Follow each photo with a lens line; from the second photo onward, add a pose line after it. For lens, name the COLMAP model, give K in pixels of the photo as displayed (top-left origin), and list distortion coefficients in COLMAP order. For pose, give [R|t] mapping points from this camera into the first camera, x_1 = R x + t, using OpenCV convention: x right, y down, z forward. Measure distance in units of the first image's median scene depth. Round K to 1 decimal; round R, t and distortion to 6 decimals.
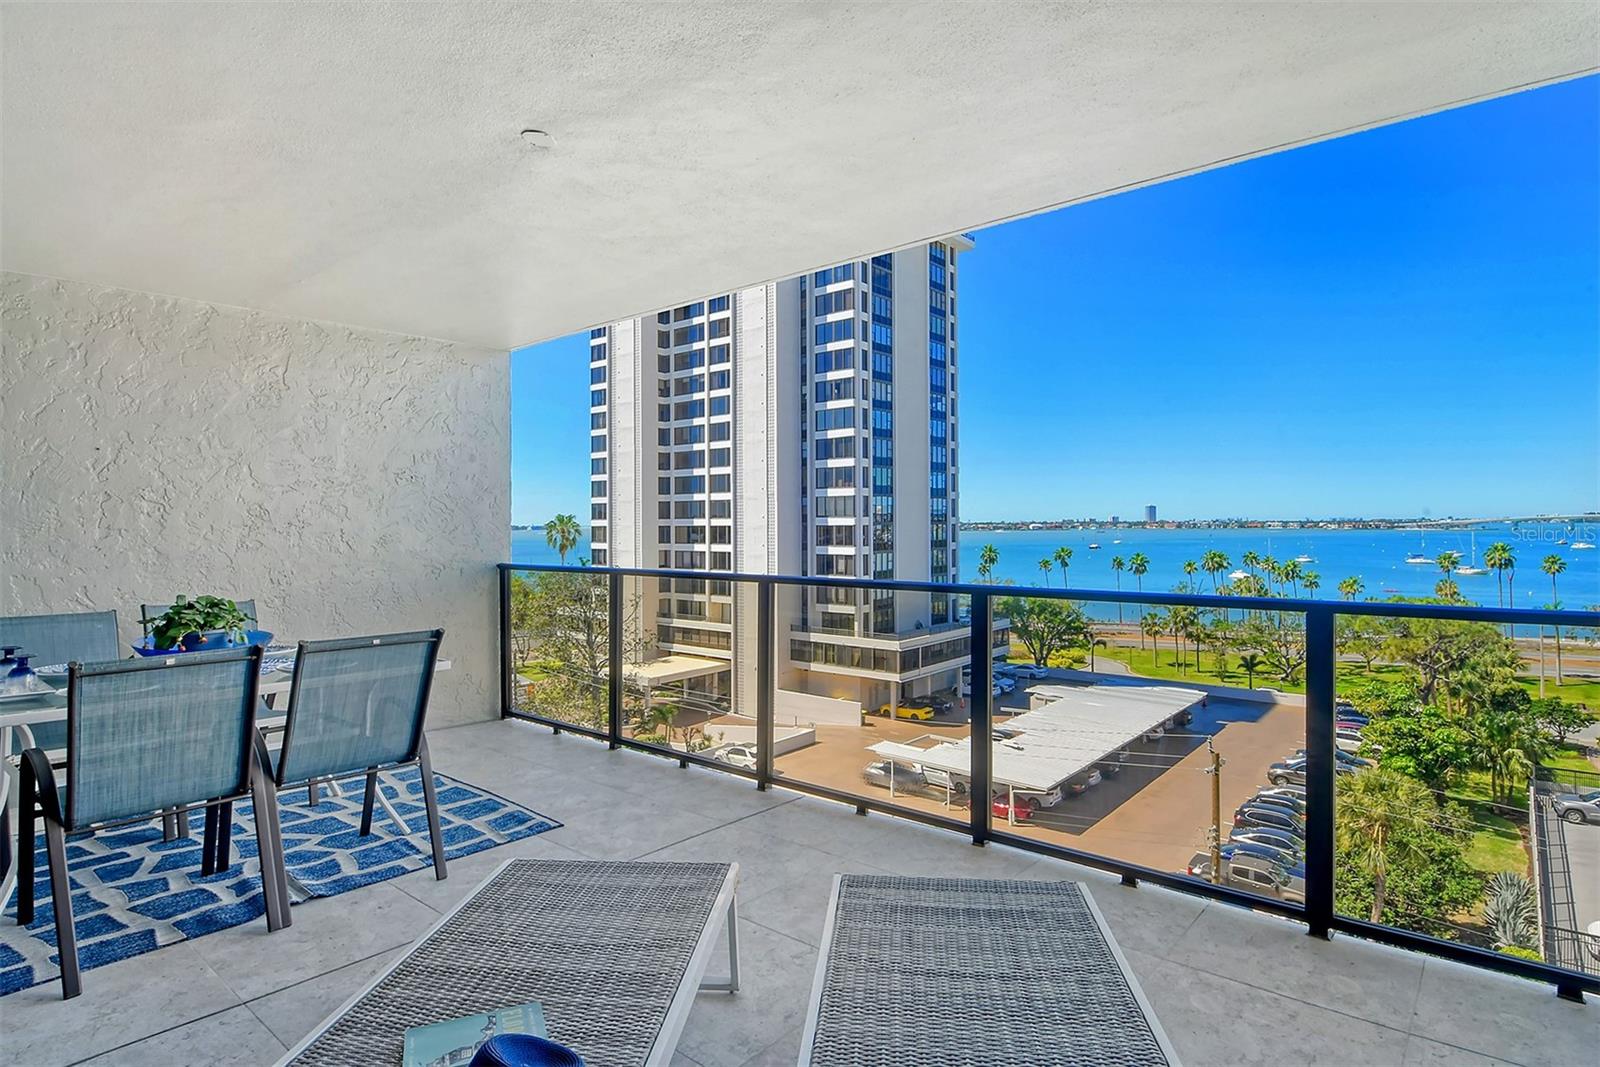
lens RADIAL K [[852.5, 0, 826.4], [0, 852.5, 542.7], [0, 0, 1]] dist [0.019876, -0.017833]
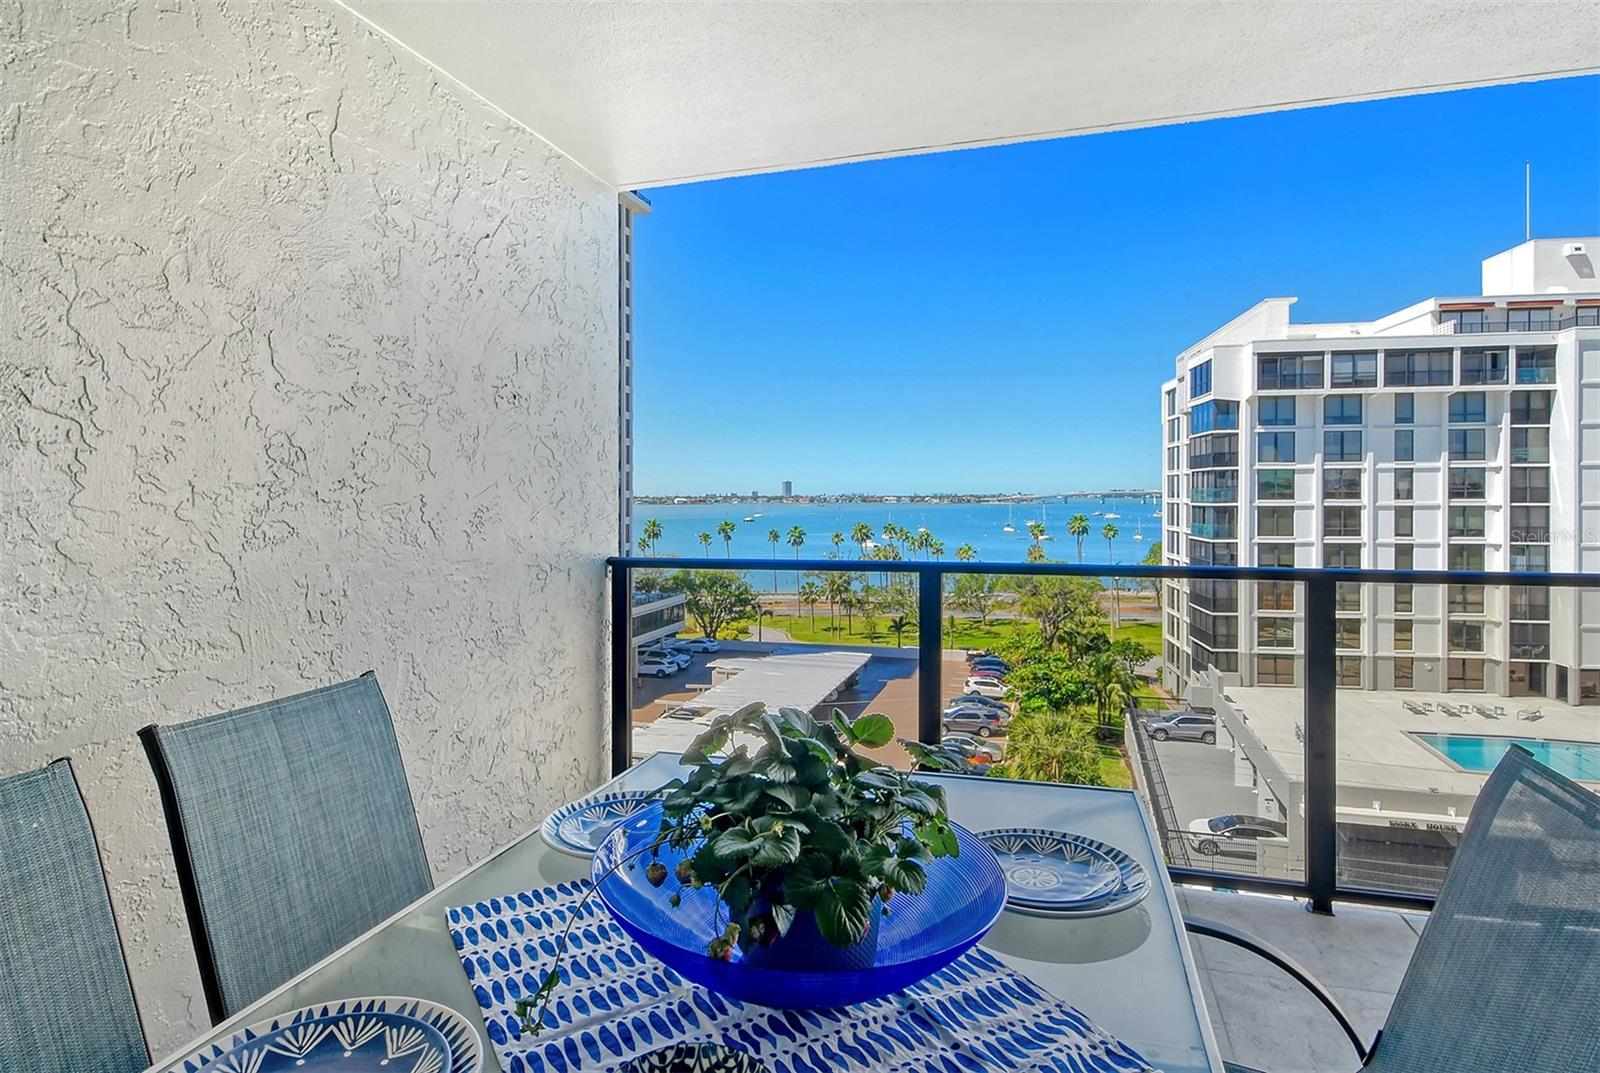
lens RADIAL K [[852.5, 0, 816.1], [0, 852.5, 504.6], [0, 0, 1]] dist [0.019876, -0.017833]
pose [[0.920356, -0.003246, 0.391069, -0.351980], [0.009021, 0.999876, -0.012931, -0.001823], [-0.390978, 0.015429, 0.920271, 0.310544]]
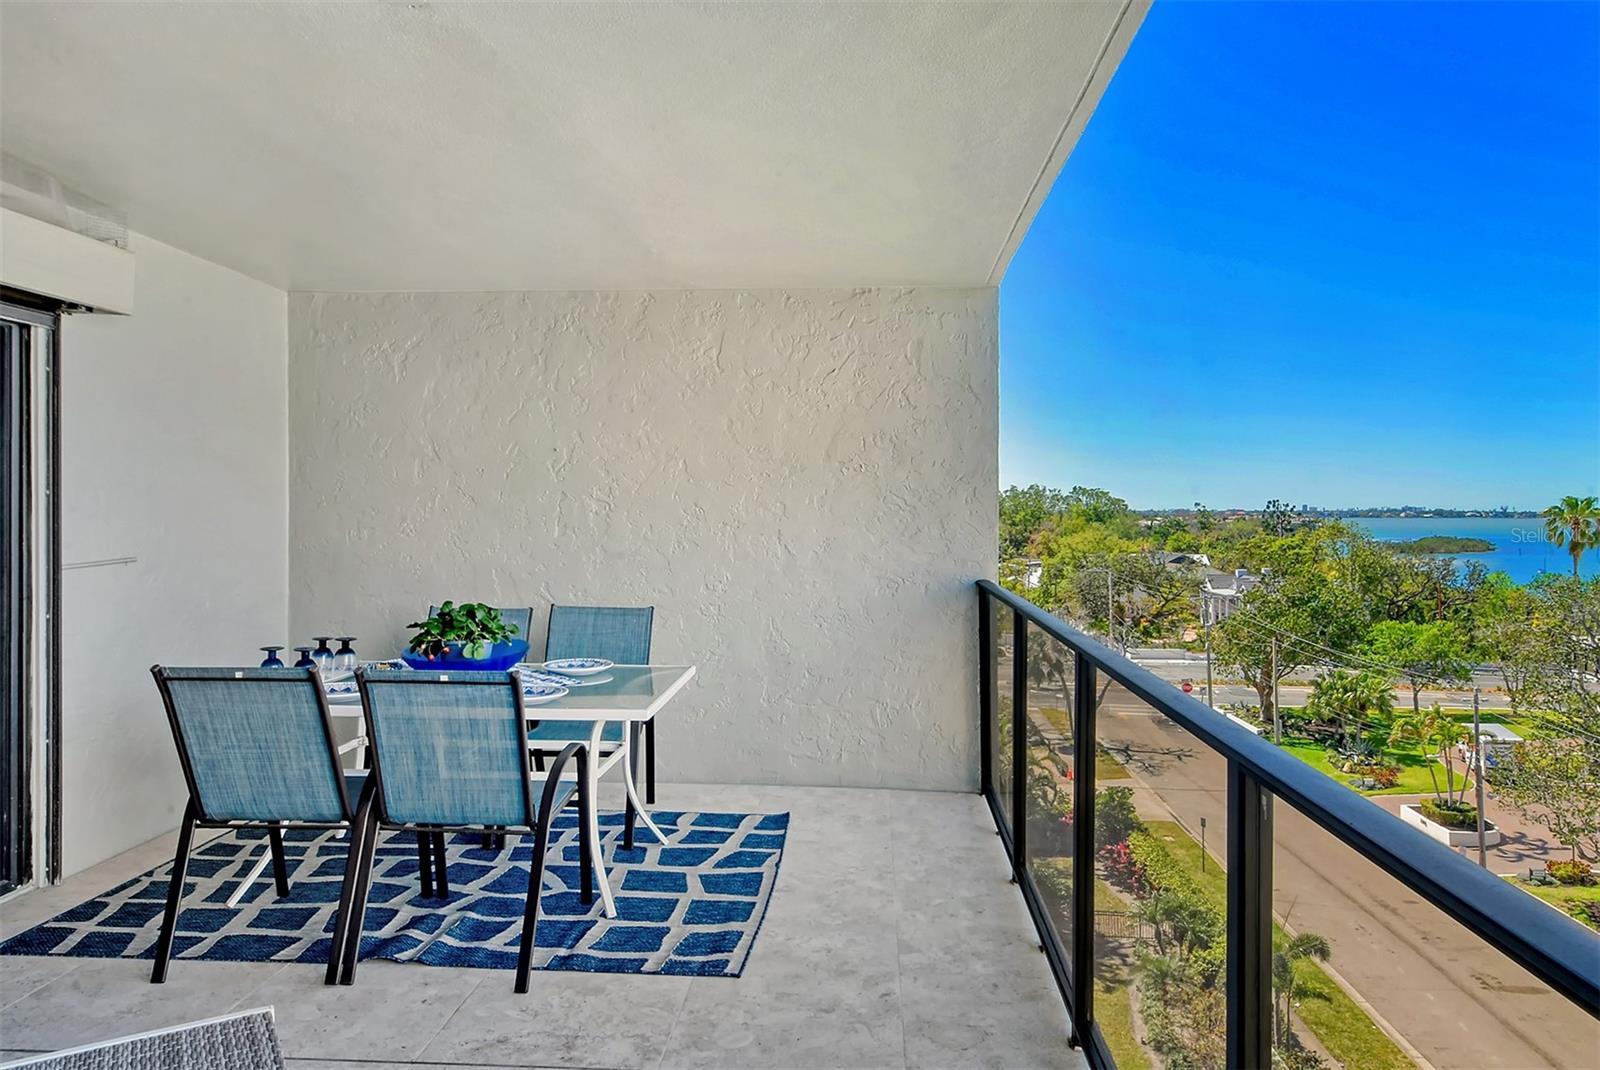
lens RADIAL K [[1082.1, 0, 791.9], [0, 1082.1, 531.3], [0, 0, 1]] dist [0.059567, -0.031853]
pose [[0.571092, 0.020303, -0.820635, 0.204337], [-0.021055, 0.999727, 0.010081, -0.016470], [0.820616, 0.011521, 0.571364, 0.256961]]
